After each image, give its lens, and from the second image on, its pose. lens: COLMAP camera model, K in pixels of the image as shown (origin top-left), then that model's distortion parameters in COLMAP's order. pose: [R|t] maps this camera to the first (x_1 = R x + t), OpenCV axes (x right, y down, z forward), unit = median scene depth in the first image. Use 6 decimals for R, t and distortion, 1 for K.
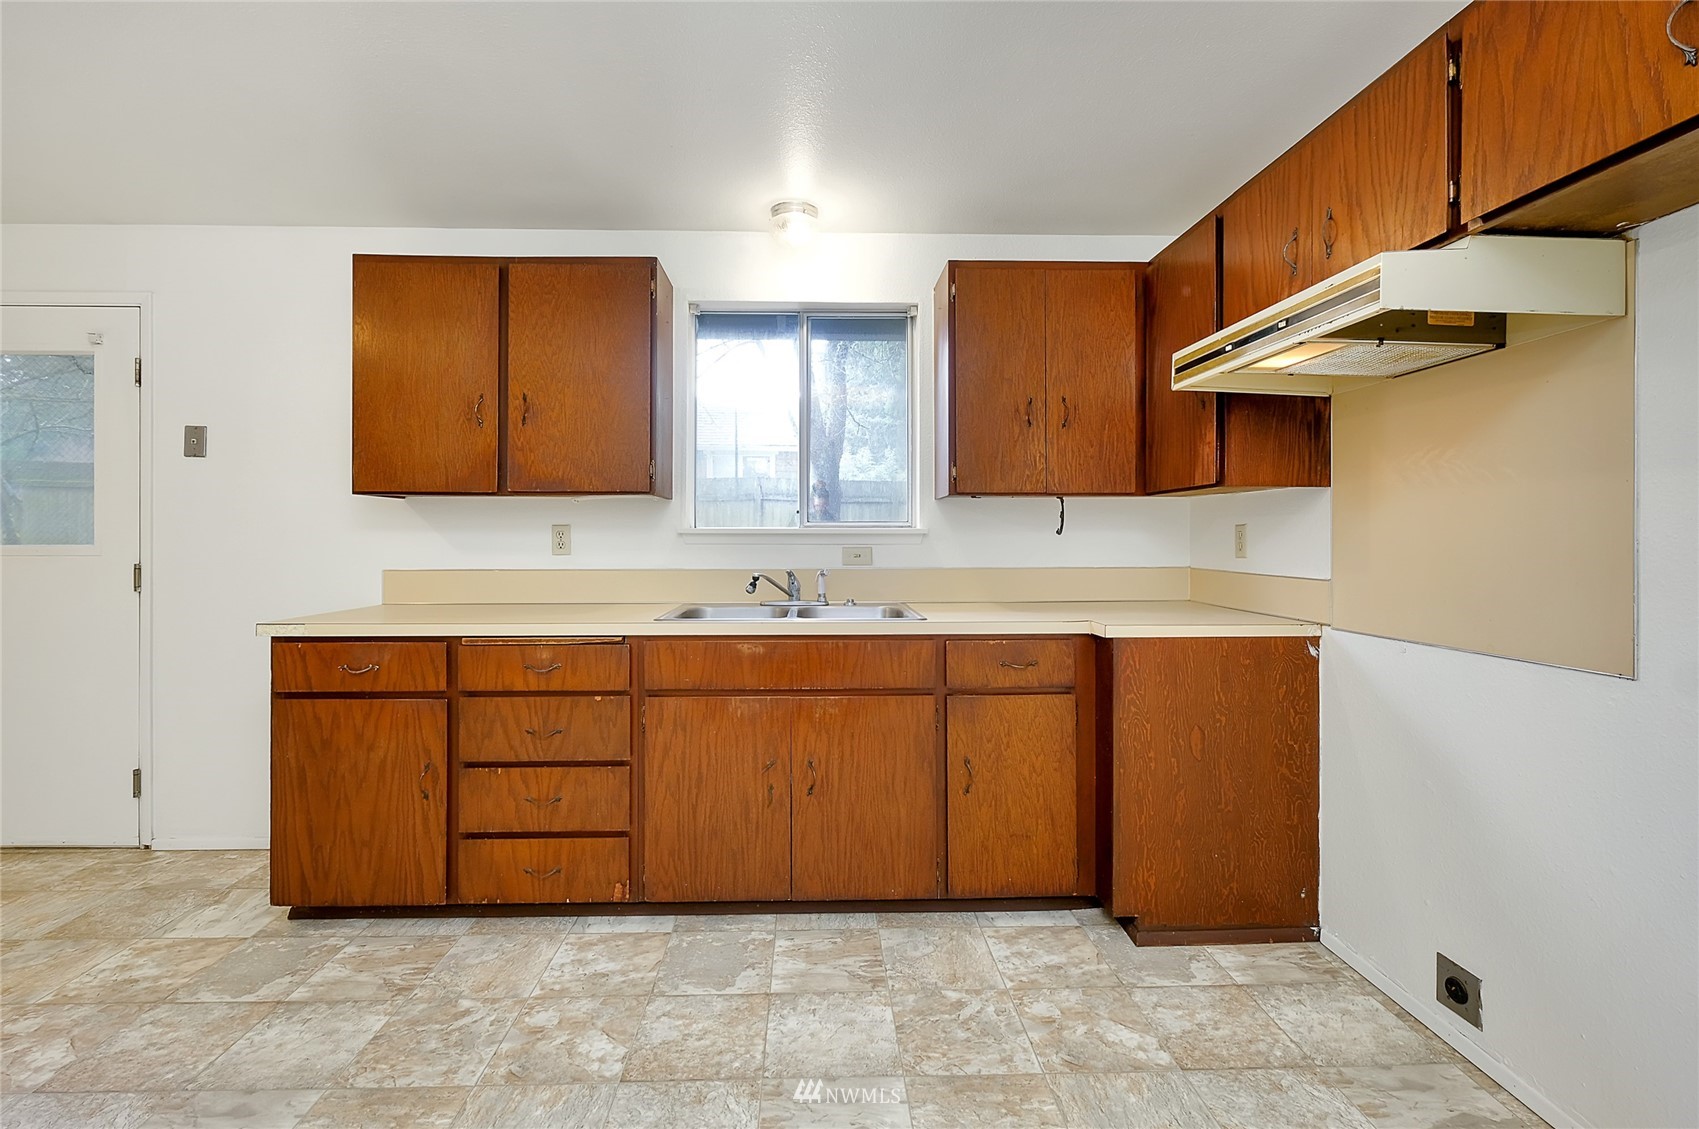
lens RADIAL K [[743.7, 0, 846.1], [0, 743.7, 537.4], [0, 0, 1]] dist [0.000800, -0.000755]
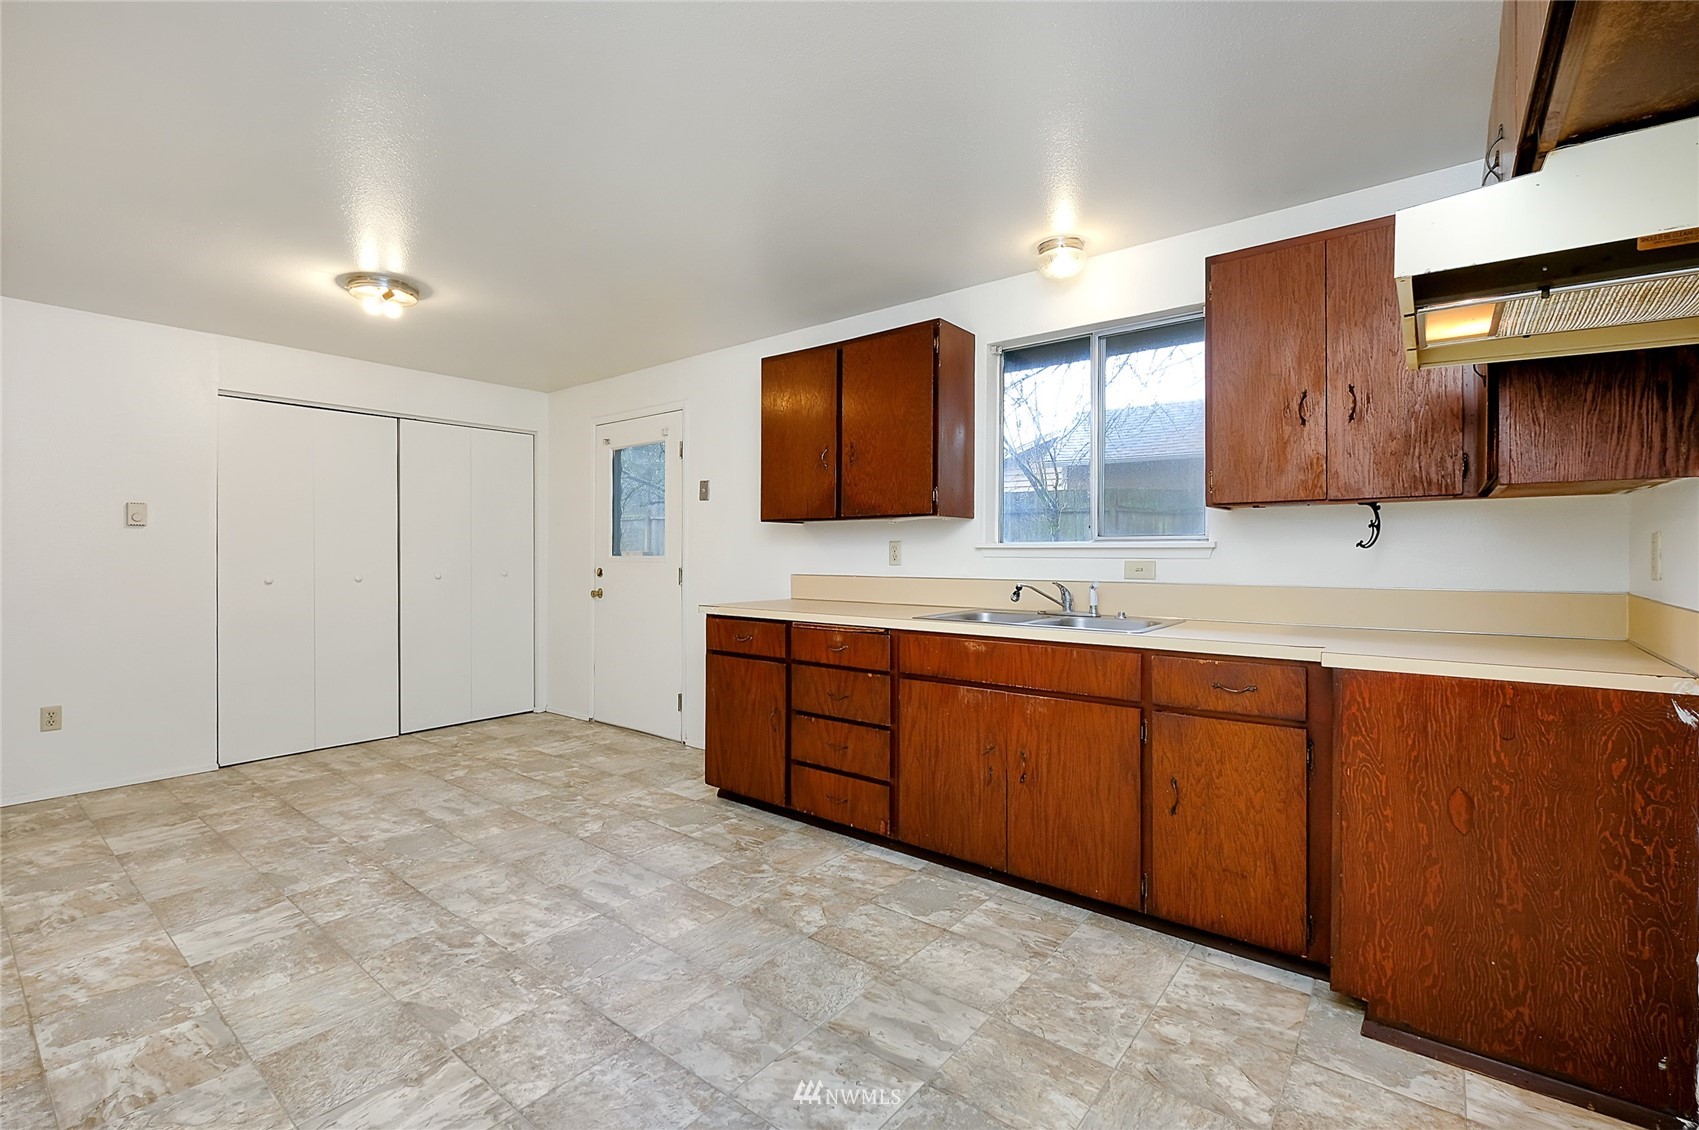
lens RADIAL K [[751.0, 0, 847.8], [0, 751.0, 555.3], [0, 0, 1]] dist [-0.000126, 0.000607]
pose [[0.764776, 0.003282, -0.644288, 0.477681], [-0.001588, 0.999994, 0.003209, 0.003190], [0.644295, -0.001431, 0.764776, -0.026698]]
